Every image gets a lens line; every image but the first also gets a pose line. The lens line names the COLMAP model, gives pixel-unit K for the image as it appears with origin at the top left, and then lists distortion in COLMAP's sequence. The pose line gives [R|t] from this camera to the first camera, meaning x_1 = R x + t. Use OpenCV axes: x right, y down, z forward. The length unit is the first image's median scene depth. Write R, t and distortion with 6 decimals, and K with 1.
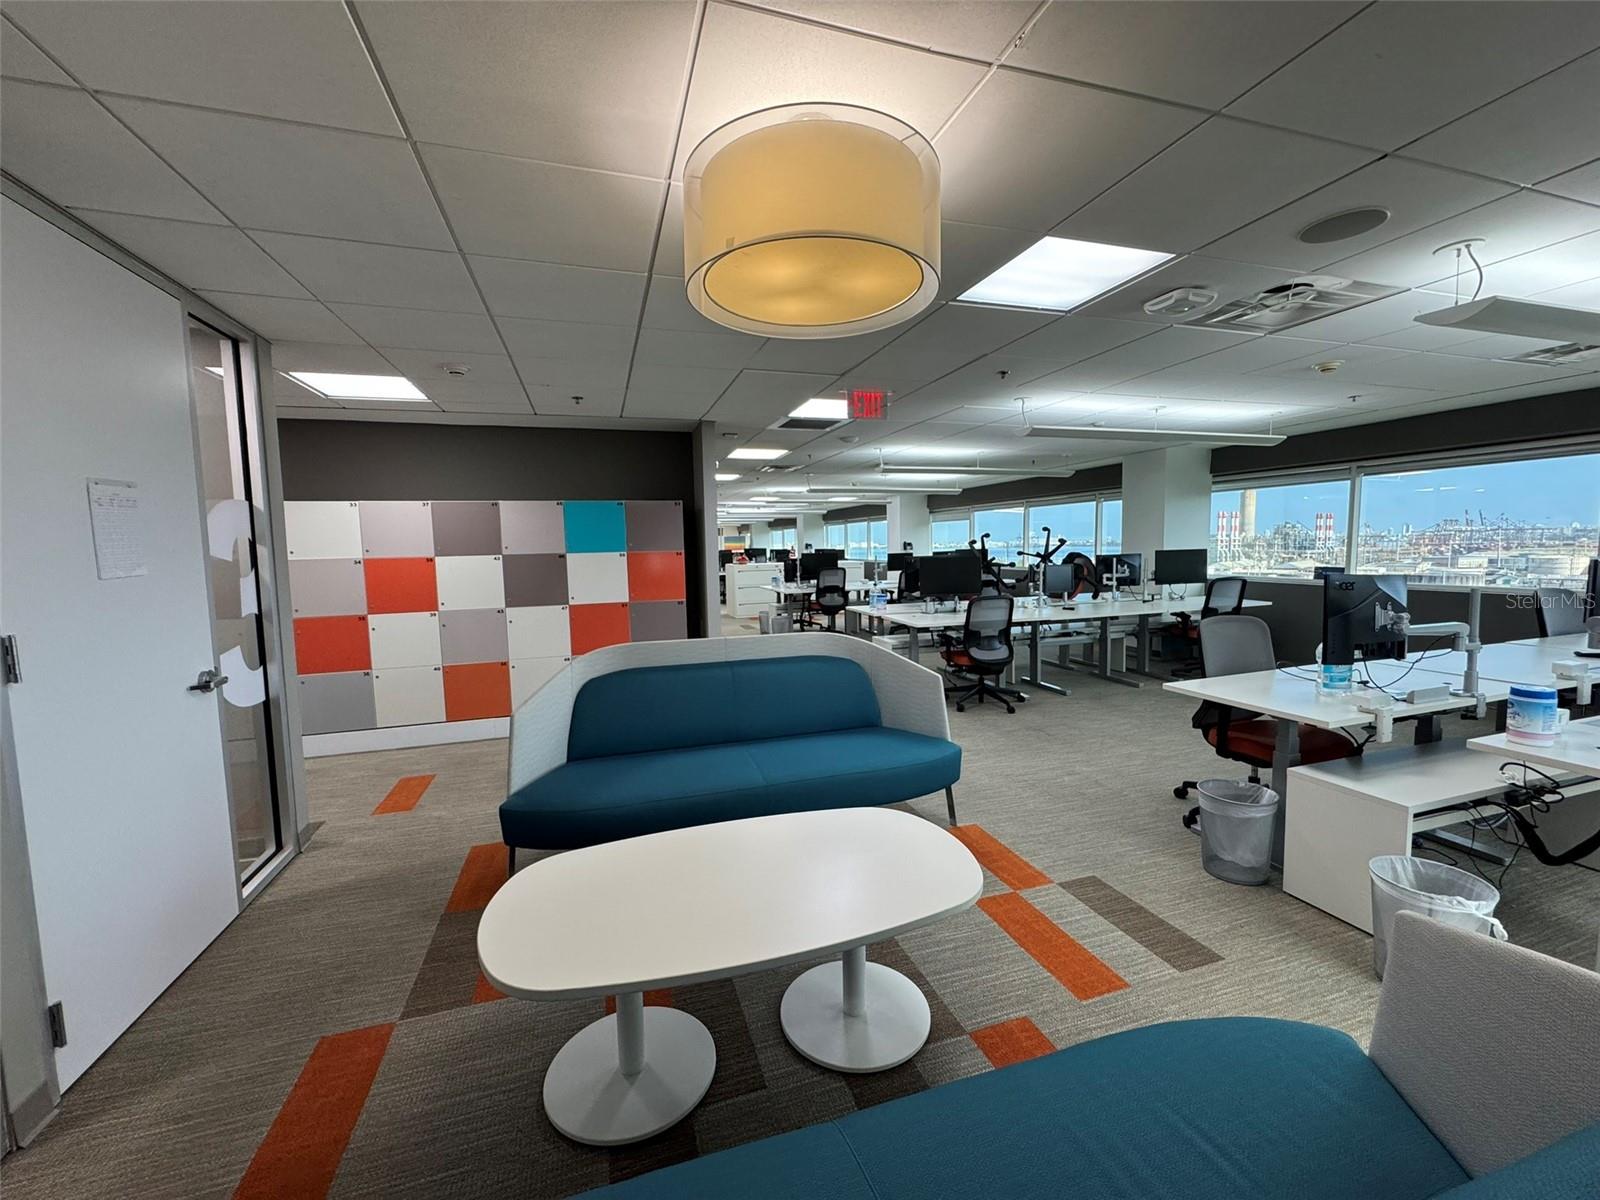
lens RADIAL K [[639.5, 0, 796.4], [0, 639.5, 601.4], [0, 0, 1]] dist [0.002444, -0.001040]
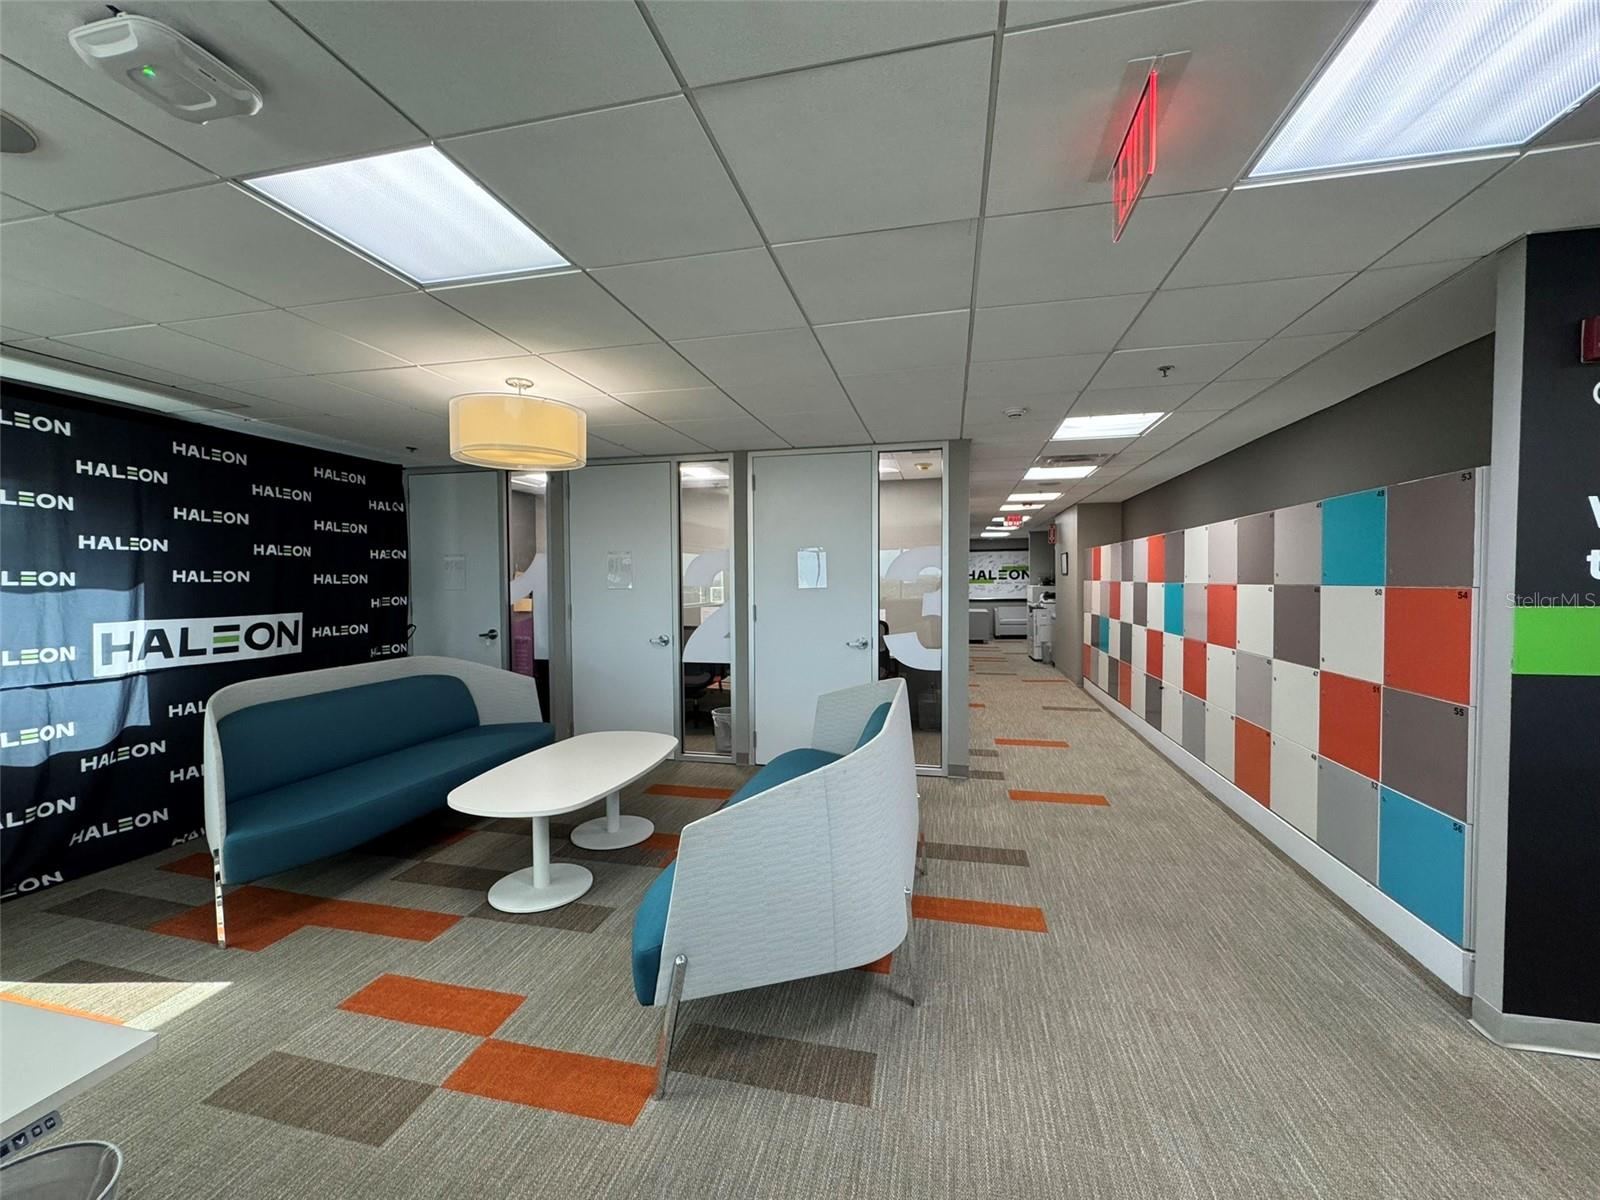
lens RADIAL K [[639.5, 0, 802.0], [0, 639.5, 596.7], [0, 0, 1]] dist [0.002444, -0.001040]
pose [[-0.505455, 0.048463, -0.861491, 0.483899], [-0.057012, 0.994364, 0.089388, -0.104795], [0.860968, 0.094297, -0.499843, 1.016447]]
